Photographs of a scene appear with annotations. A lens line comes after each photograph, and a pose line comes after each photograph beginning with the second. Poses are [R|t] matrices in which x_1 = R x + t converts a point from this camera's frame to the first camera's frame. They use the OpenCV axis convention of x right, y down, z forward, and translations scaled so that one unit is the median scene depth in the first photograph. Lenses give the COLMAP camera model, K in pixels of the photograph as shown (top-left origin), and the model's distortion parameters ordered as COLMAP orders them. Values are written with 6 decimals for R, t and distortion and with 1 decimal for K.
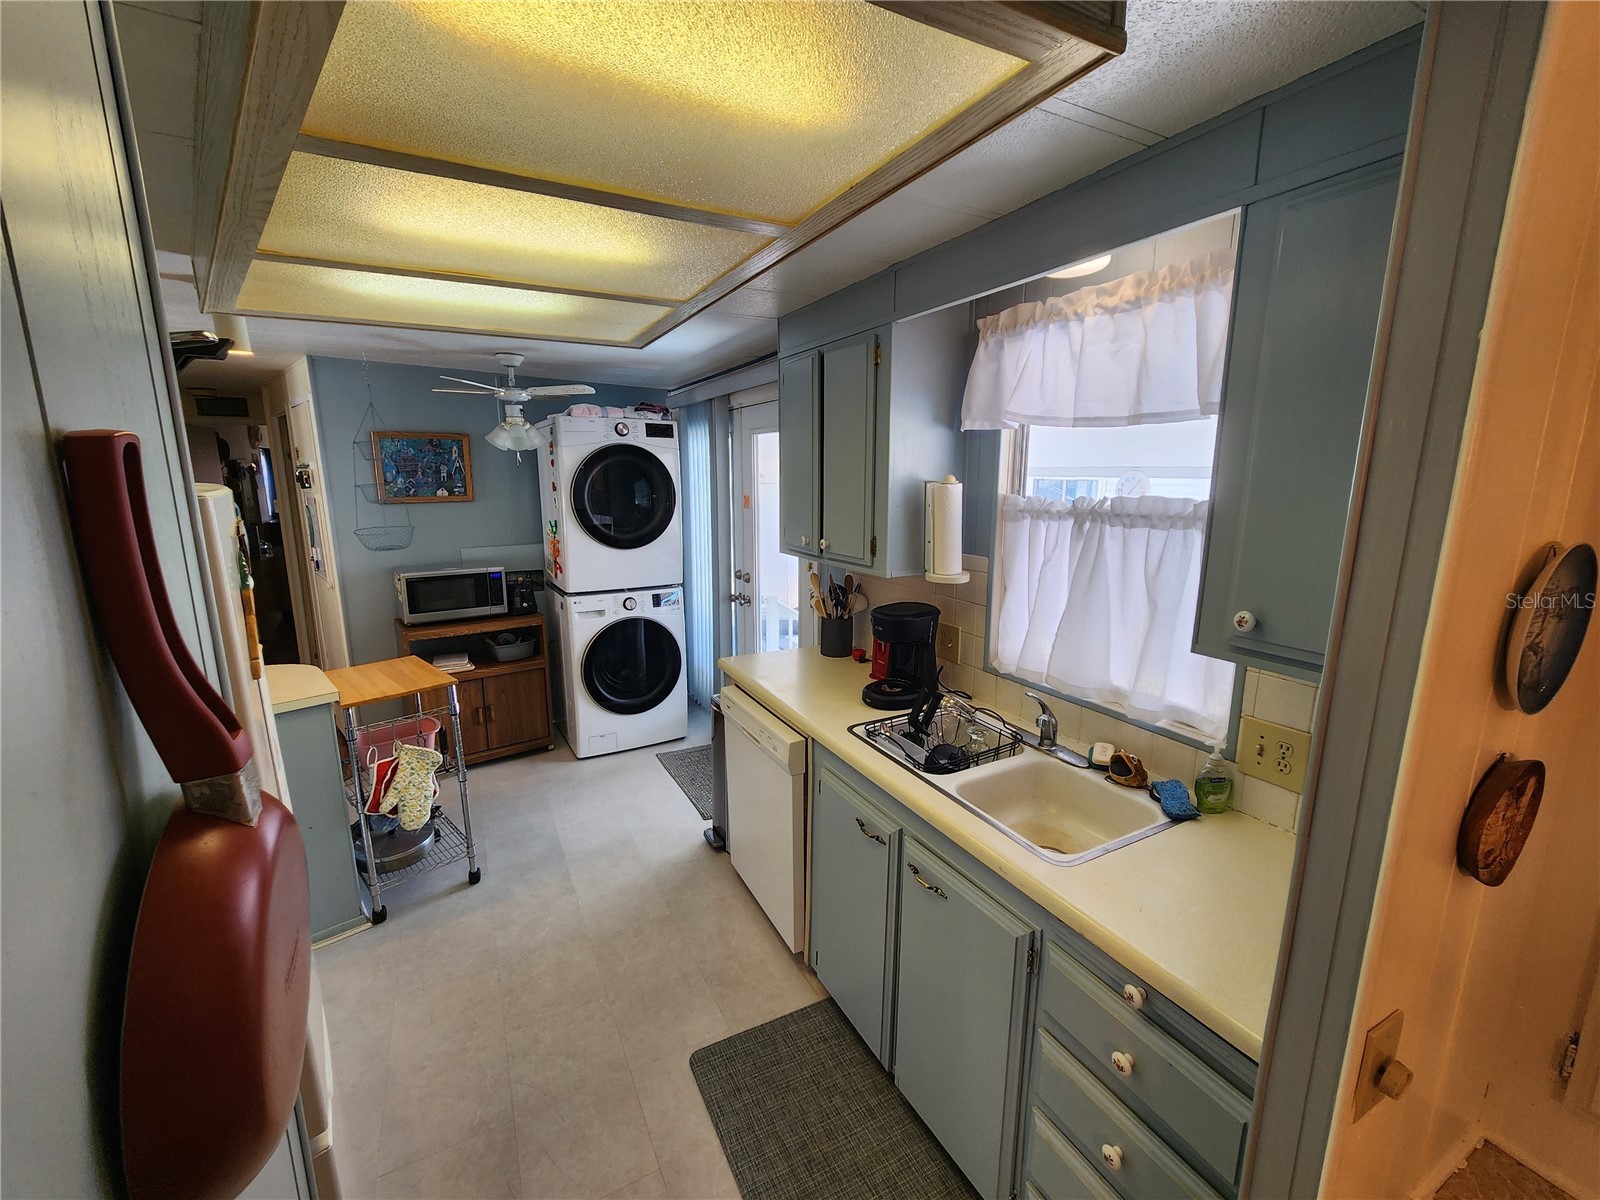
lens RADIAL K [[655.0, 0, 788.5], [0, 655.0, 599.1], [0, 0, 1]] dist [-0.000908, 0.000273]
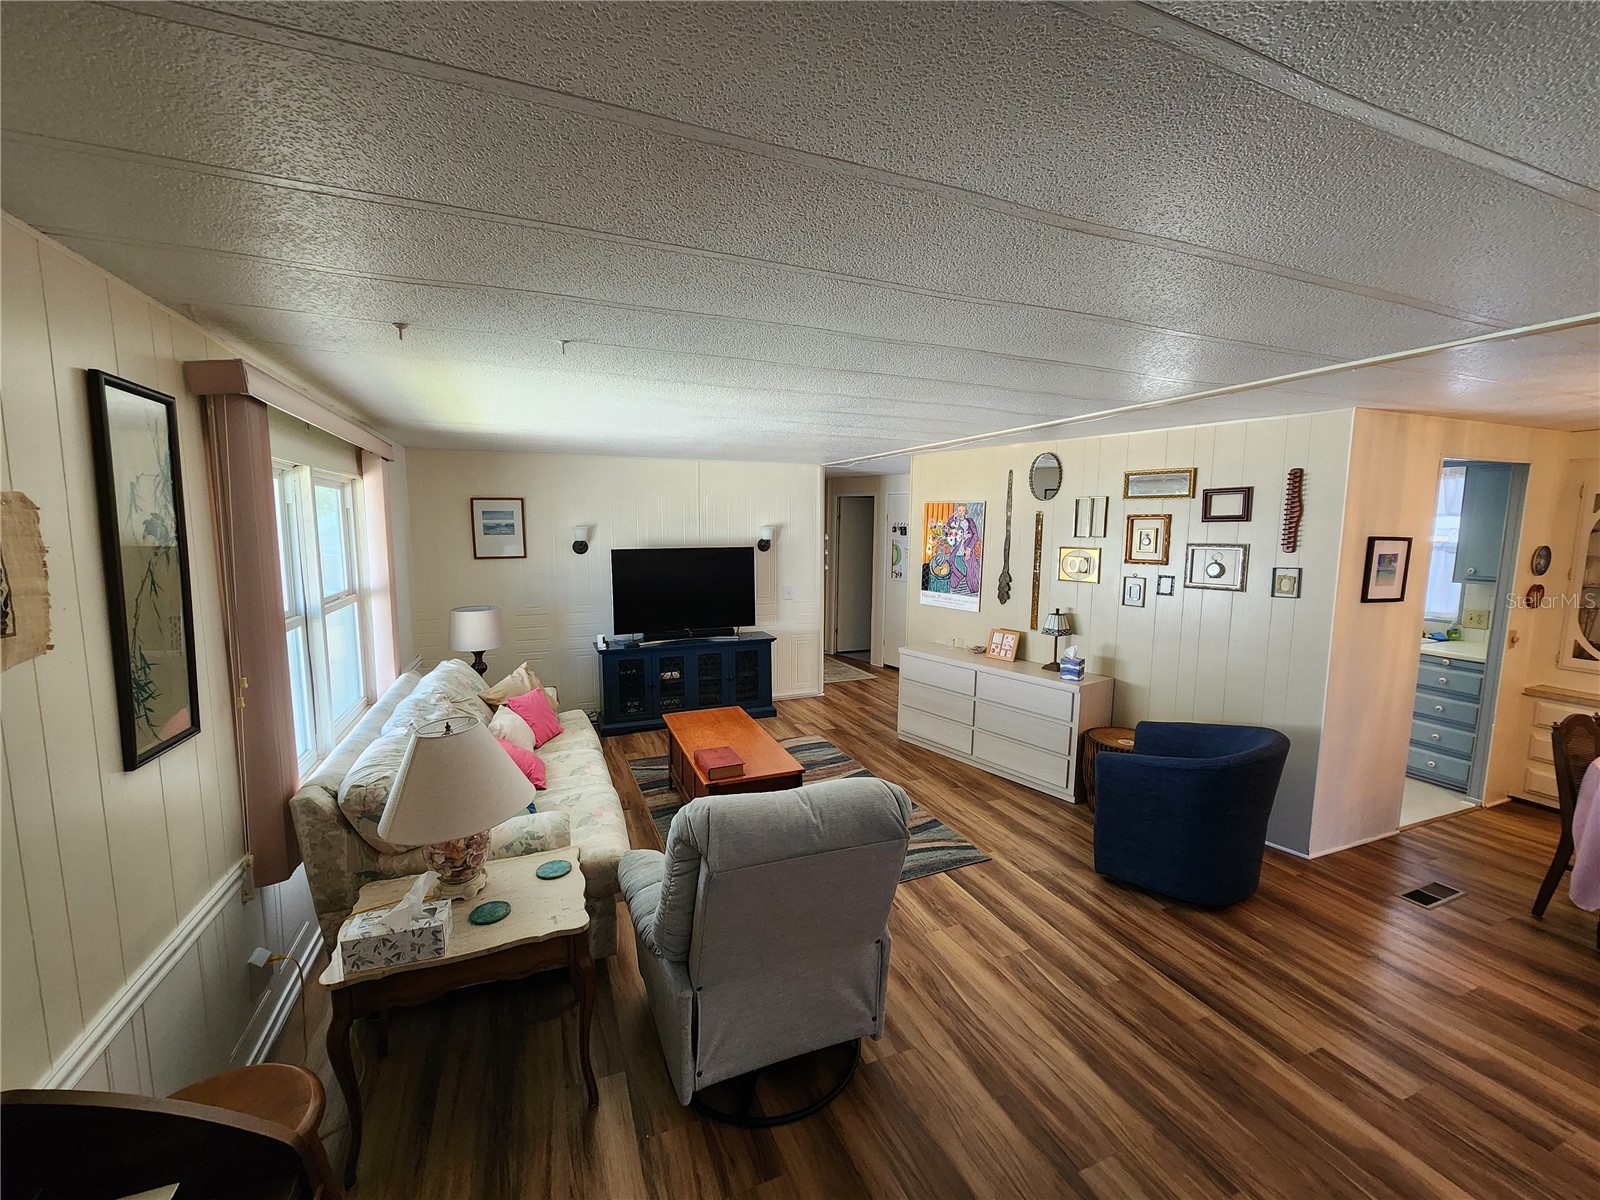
lens RADIAL K [[655.0, 0, 800.5], [0, 655.0, 602.7], [0, 0, 1]] dist [-0.000908, 0.000273]
pose [[0.995345, 0.015809, -0.095070, -3.517925], [-0.022921, 0.996981, -0.074187, 0.739539], [0.093611, 0.076021, 0.992702, -3.909917]]
